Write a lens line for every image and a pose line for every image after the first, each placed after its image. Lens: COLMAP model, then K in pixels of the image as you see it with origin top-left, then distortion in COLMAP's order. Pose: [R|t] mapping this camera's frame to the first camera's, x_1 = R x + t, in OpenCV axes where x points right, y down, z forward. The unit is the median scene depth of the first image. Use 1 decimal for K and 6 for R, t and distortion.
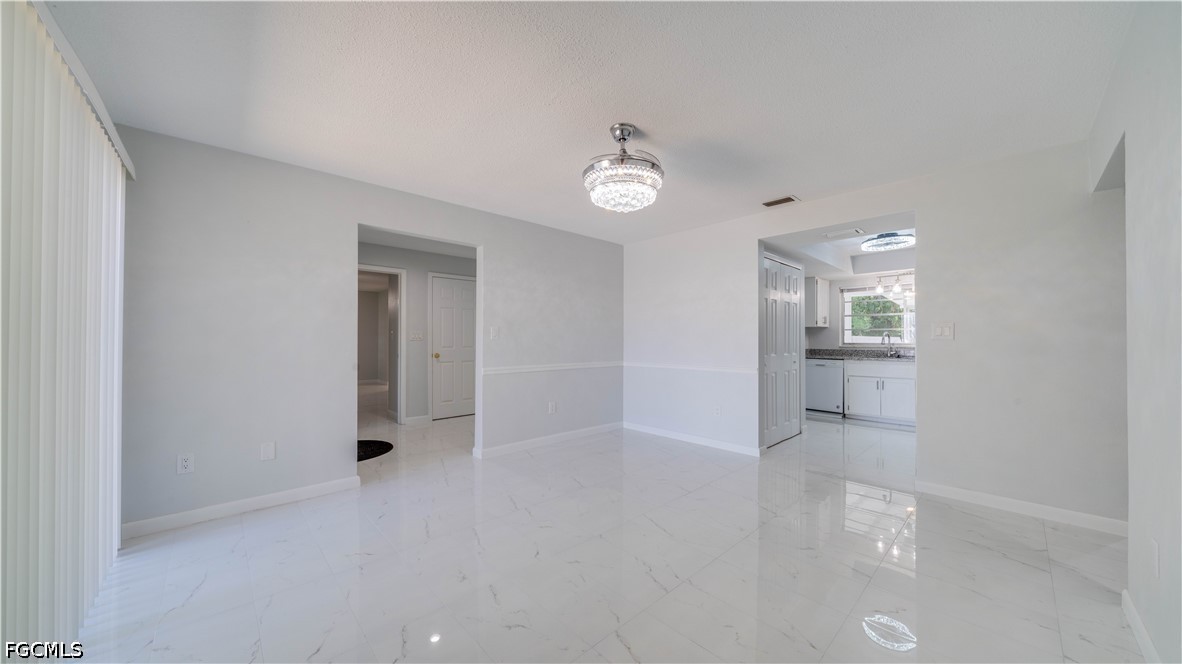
lens RADIAL K [[397.3, 0, 590.8], [0, 397.3, 335.9], [0, 0, 1]] dist [-0.006993, 0.000011]
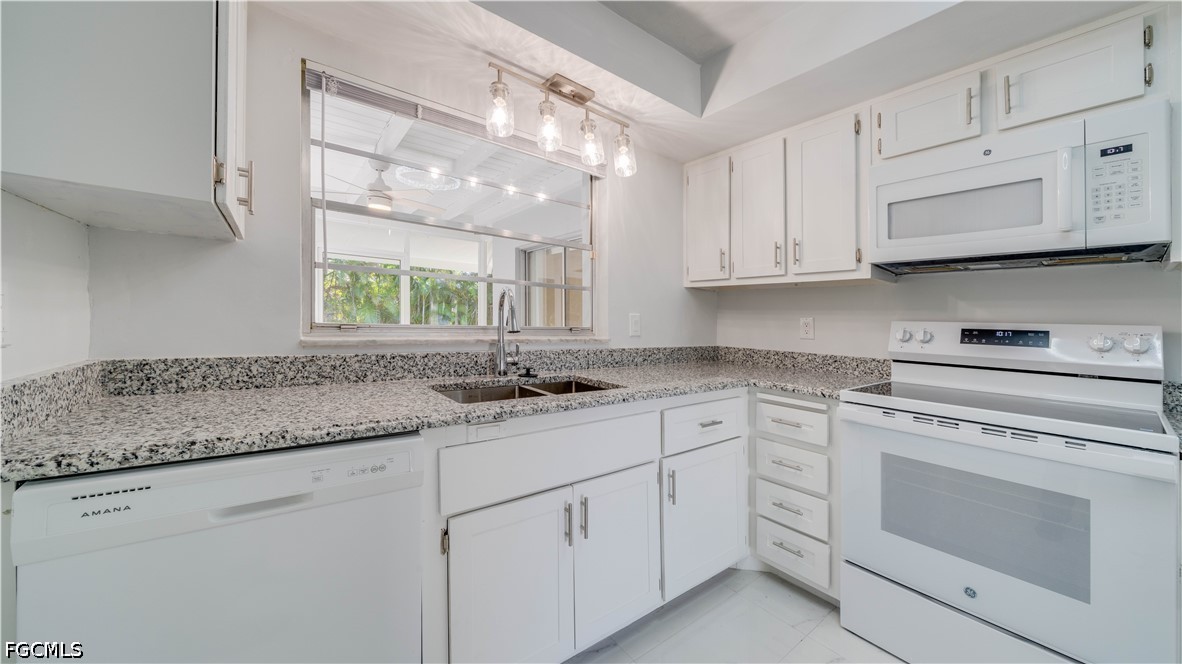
lens RADIAL K [[409.1, 0, 588.3], [0, 409.1, 327.1], [0, 0, 1]] dist [-0.008109, 0.000049]
pose [[0.093566, -0.018582, 0.995440, 0.449749], [-0.039208, 0.998981, 0.022333, 0.008917], [-0.994841, -0.041119, 0.092742, 0.870475]]
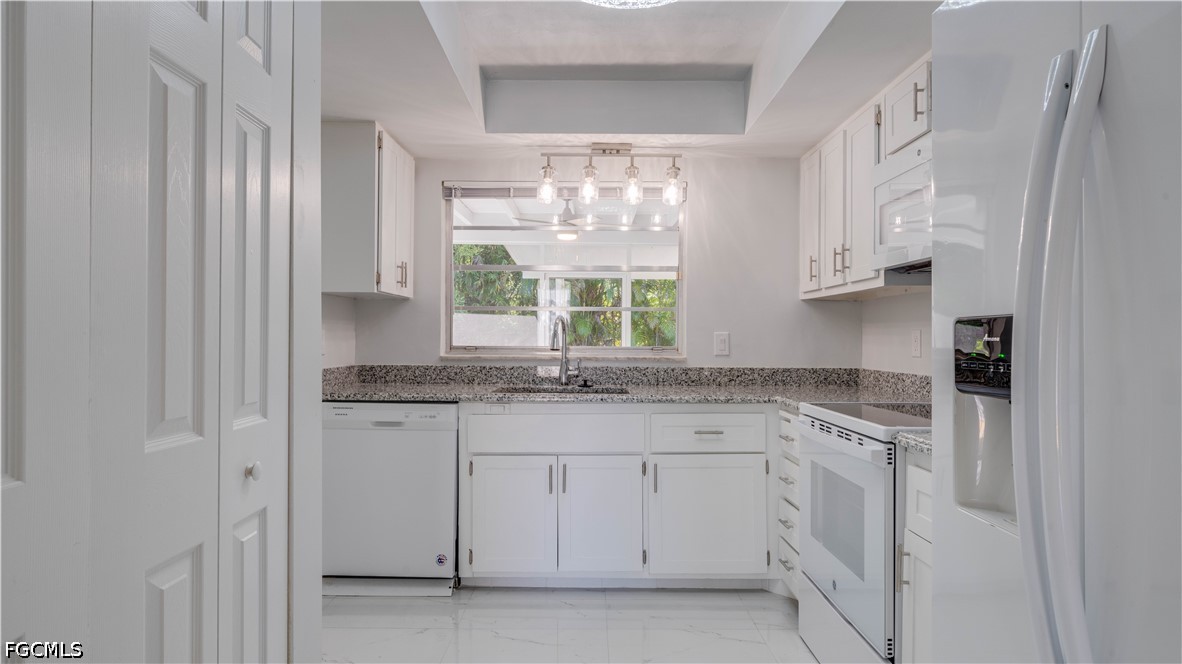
lens RADIAL K [[667.7, 0, 583.6], [0, 667.7, 339.8], [0, 0, 1]] dist [0.001856, 0.000050]
pose [[0.690972, -0.002291, 0.722878, 0.315905], [-0.010316, 0.999862, 0.013030, 0.003611], [-0.722808, -0.016460, 0.690853, 0.545576]]
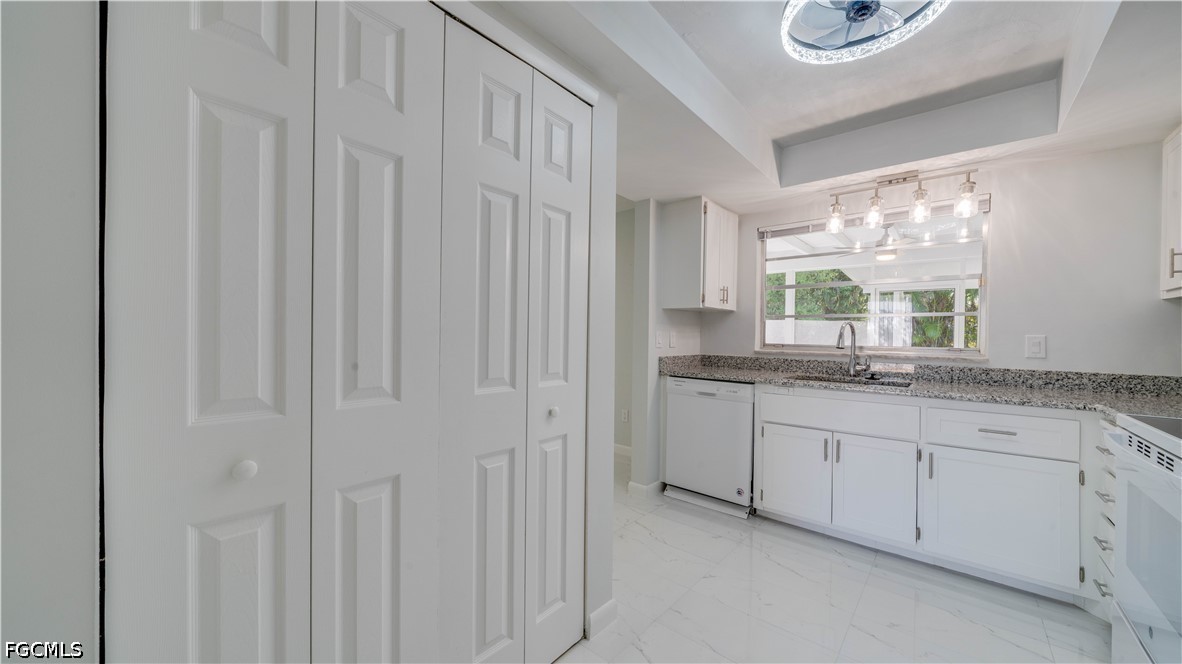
lens RADIAL K [[425.4, 0, 592.0], [0, 425.4, 338.1], [0, 0, 1]] dist [-0.001456, -0.000108]
pose [[0.993911, 0.009776, 0.109751, 0.391060], [-0.011968, 0.999741, 0.019339, 0.003441], [-0.109533, -0.020535, 0.993771, 0.532084]]
